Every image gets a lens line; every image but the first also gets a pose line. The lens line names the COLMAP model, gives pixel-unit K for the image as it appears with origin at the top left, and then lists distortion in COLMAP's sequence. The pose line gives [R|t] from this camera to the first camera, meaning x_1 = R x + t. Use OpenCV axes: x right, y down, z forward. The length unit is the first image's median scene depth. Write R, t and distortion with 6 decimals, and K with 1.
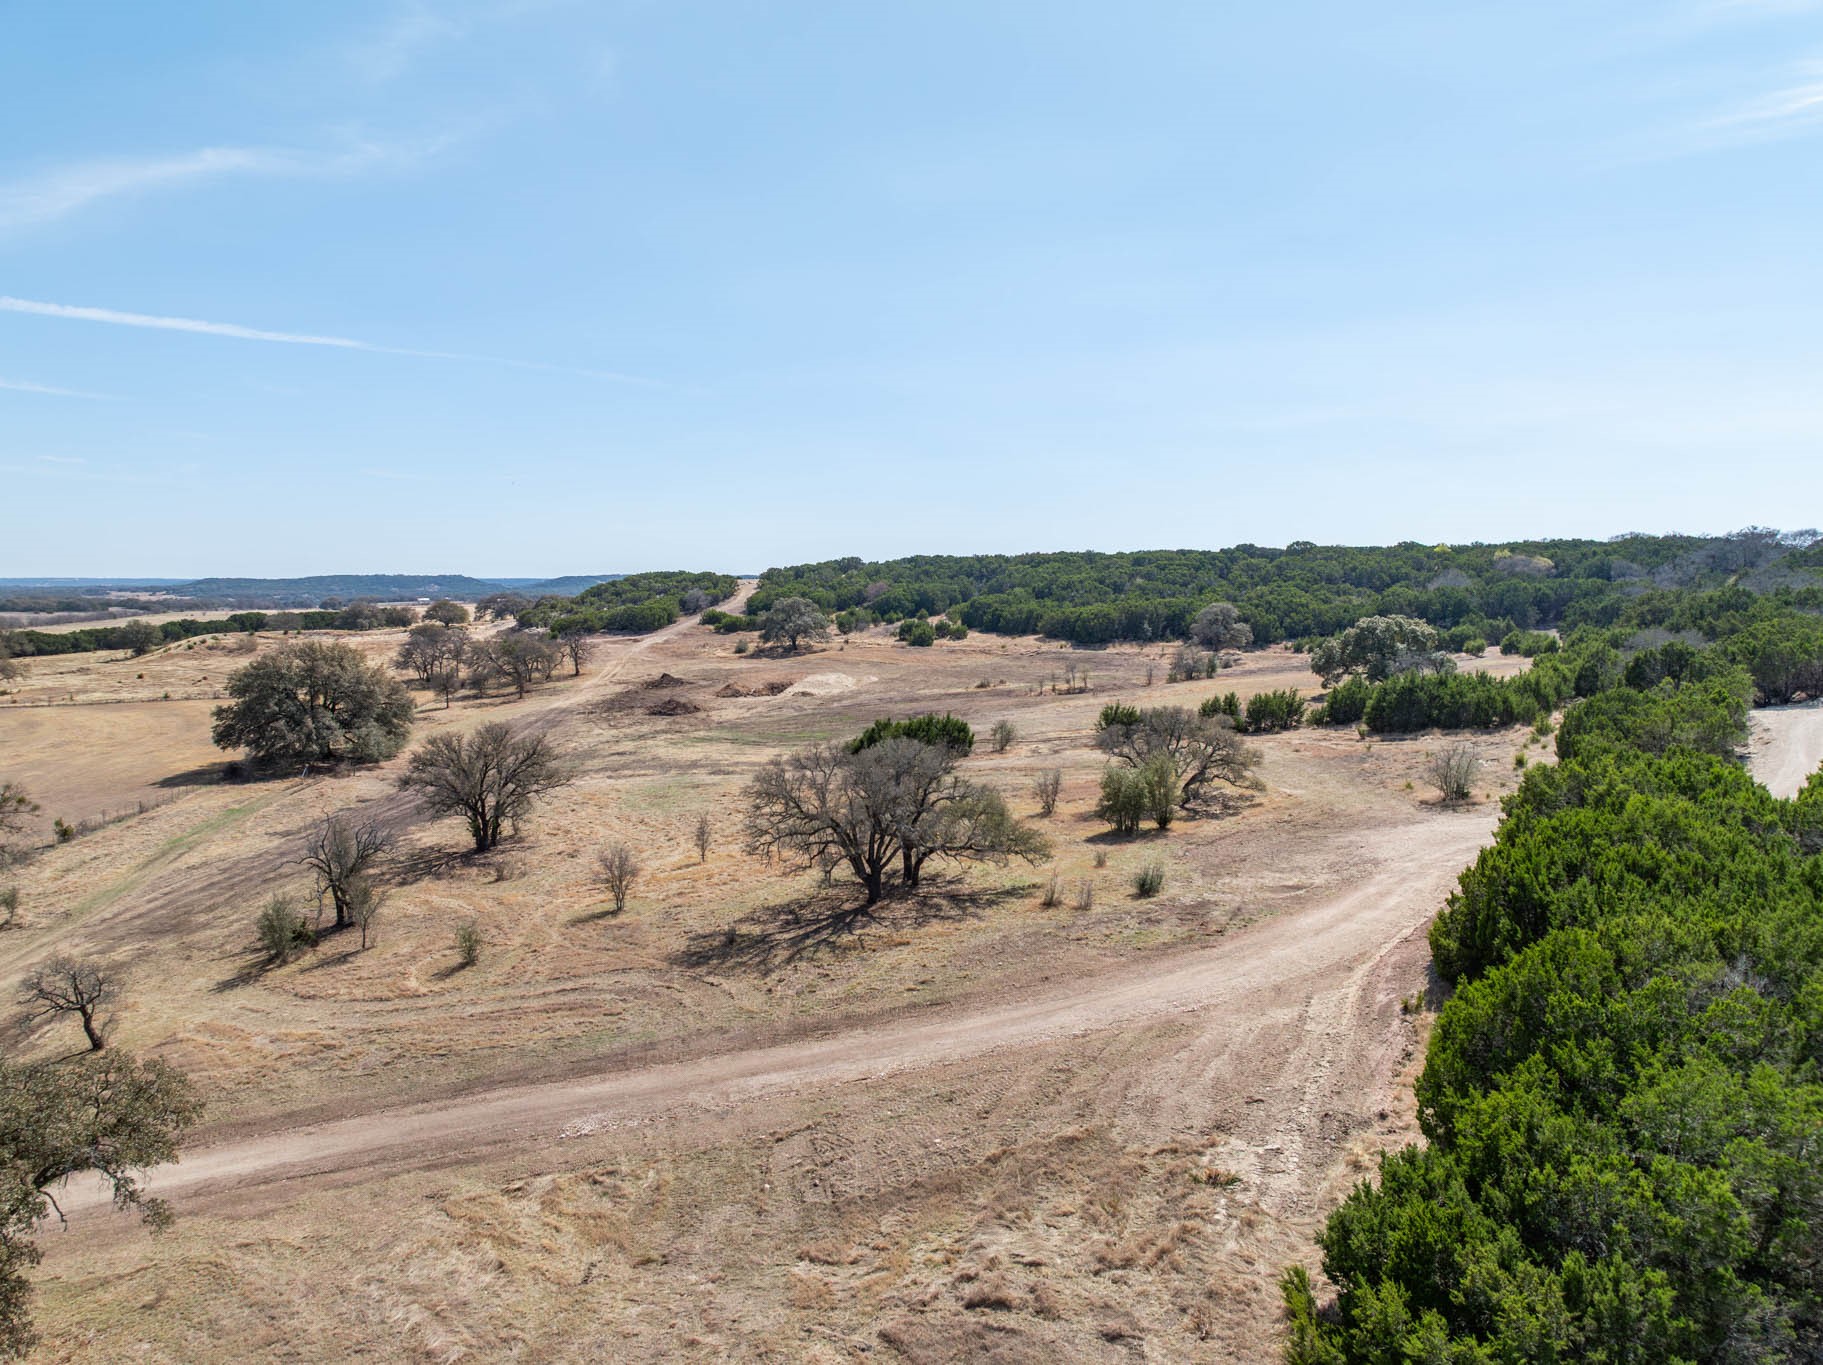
lens RADIAL K [[1279.5, 0, 912.5], [0, 1279.5, 668.7], [0, 0, 1]] dist [-0.033813, 0.021671]
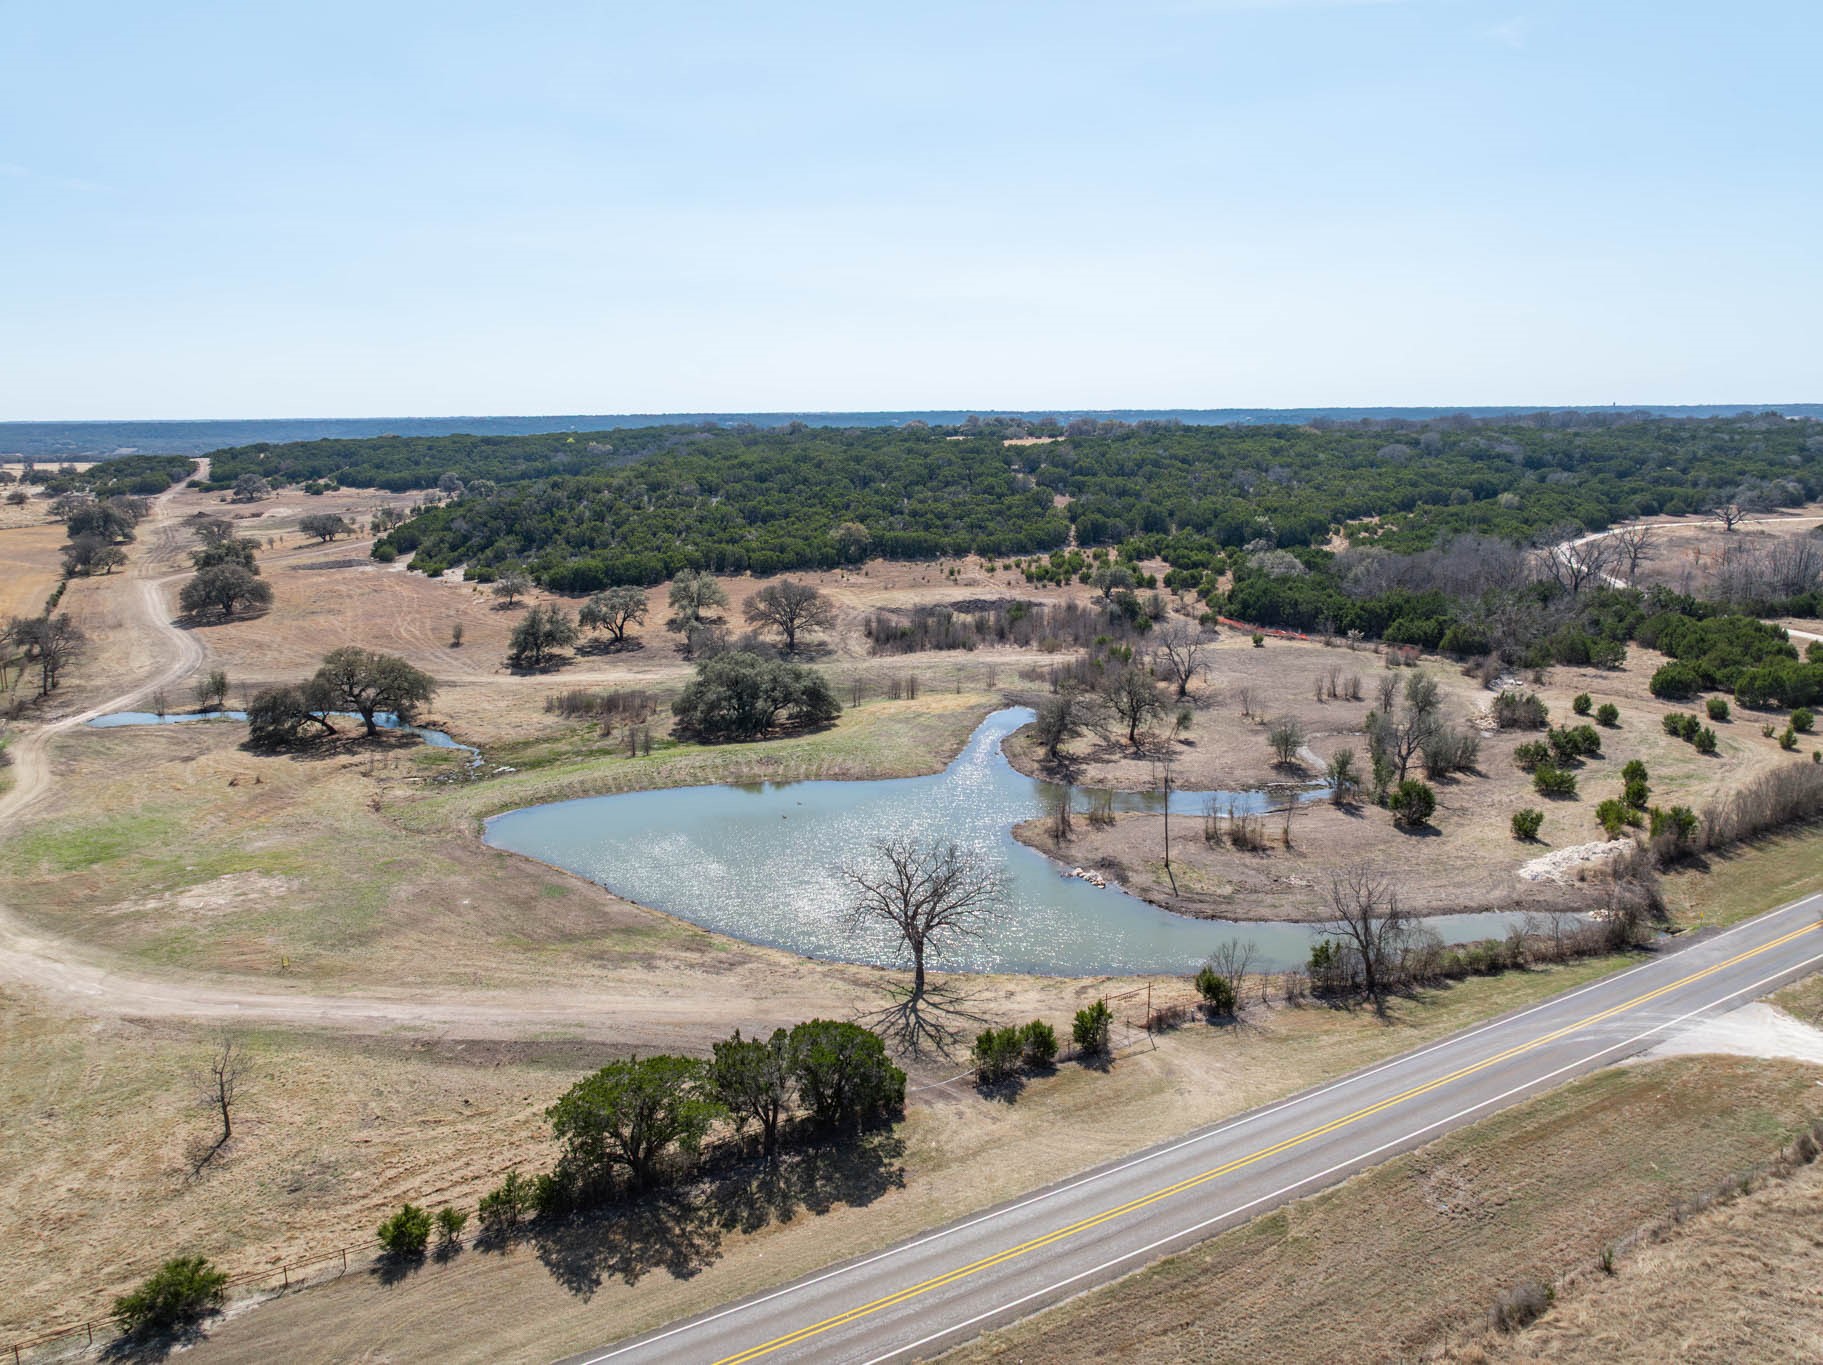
lens RADIAL K [[1279.5, 0, 912.5], [0, 1279.5, 668.7], [0, 0, 1]] dist [-0.033813, 0.021671]
pose [[0.896026, -0.095815, 0.433541, -0.050666], [0.039497, 0.989768, 0.137112, 0.017994], [-0.442242, -0.105732, 0.890642, -1.355419]]
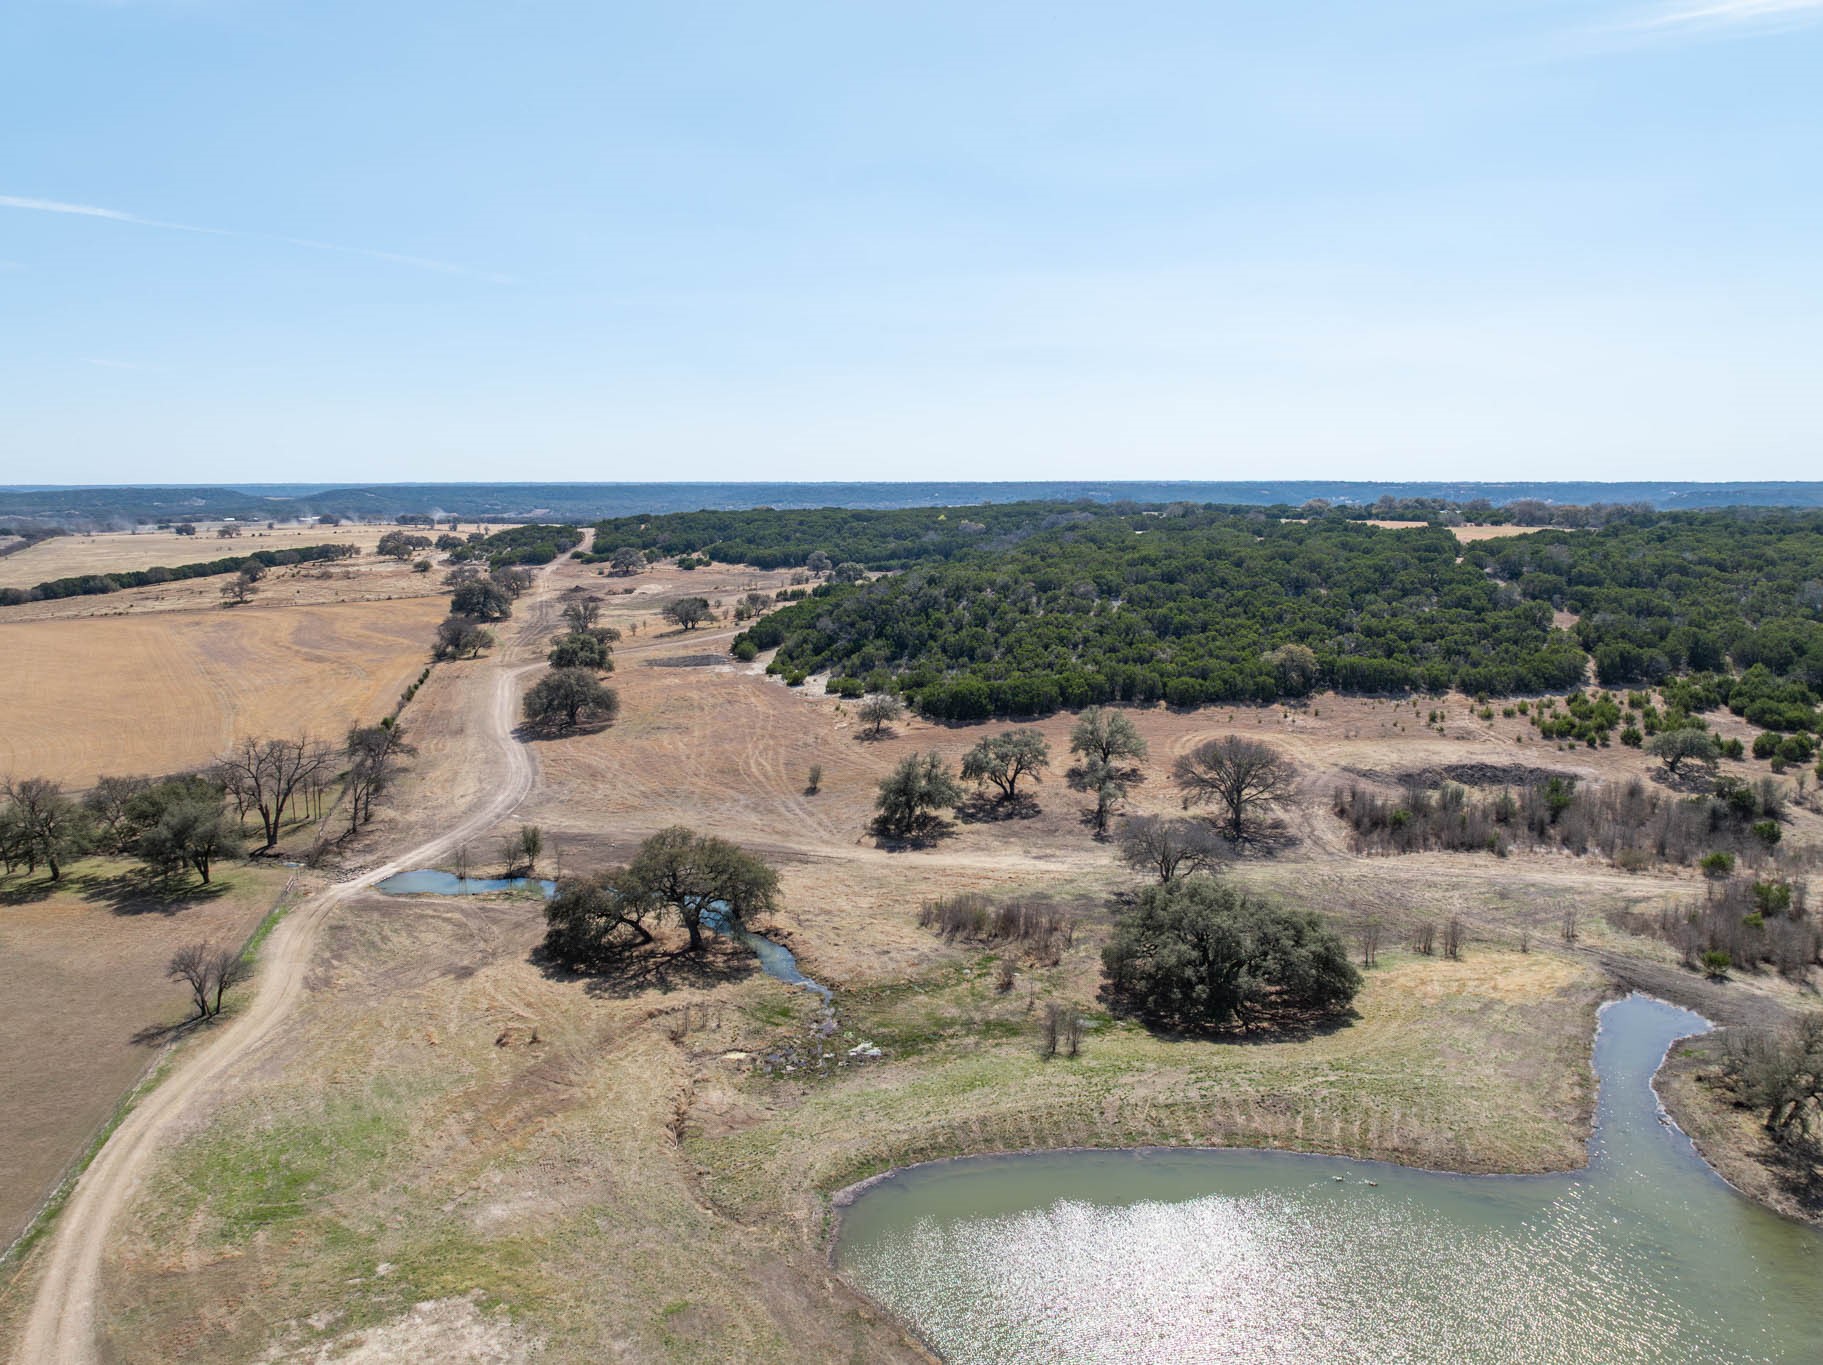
lens RADIAL K [[1279.5, 0, 912.5], [0, 1279.5, 668.7], [0, 0, 1]] dist [-0.033813, 0.021671]
pose [[0.982590, -0.029387, 0.183446, -0.022799], [0.015087, 0.996771, 0.078868, -0.015748], [-0.185172, -0.074727, 0.979861, -1.129247]]
